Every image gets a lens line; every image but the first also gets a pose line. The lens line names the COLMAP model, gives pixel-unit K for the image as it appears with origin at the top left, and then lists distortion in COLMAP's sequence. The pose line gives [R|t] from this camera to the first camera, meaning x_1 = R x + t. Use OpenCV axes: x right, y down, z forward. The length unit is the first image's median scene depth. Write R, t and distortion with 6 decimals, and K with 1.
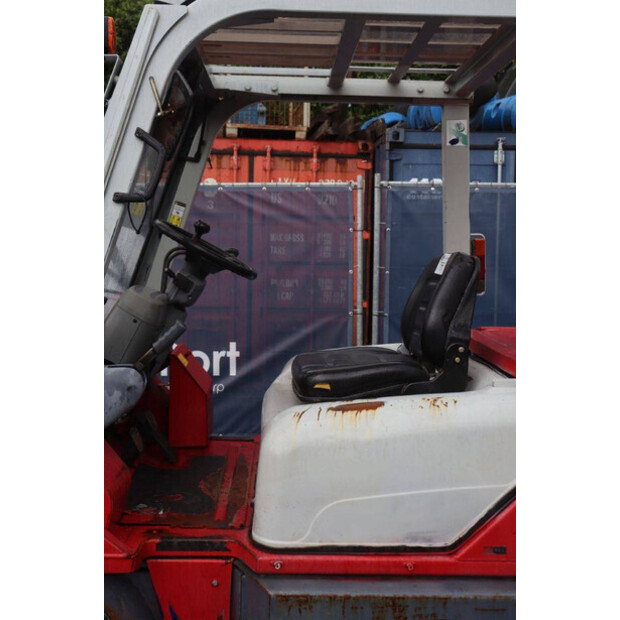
lens RADIAL K [[688.7, 0, 310.1], [0, 688.7, 316.7], [0, 0, 1]] dist [-0.000461, 0.000000]
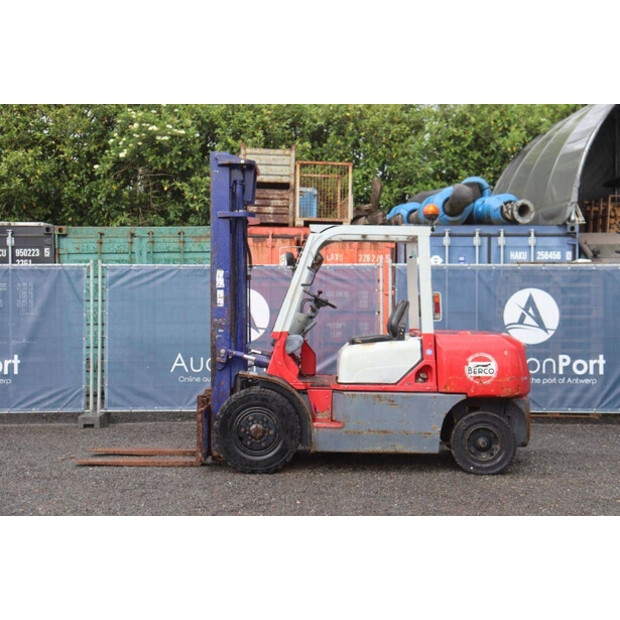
lens RADIAL K [[934.4, 0, 312.0], [0, 934.4, 277.5], [0, 0, 1]] dist [0.124437, 0.000000]
pose [[0.999081, -0.004940, -0.042586, -0.003415], [-0.000633, 0.991531, -0.129865, 0.120670], [0.042867, 0.129773, 0.990617, -1.086466]]
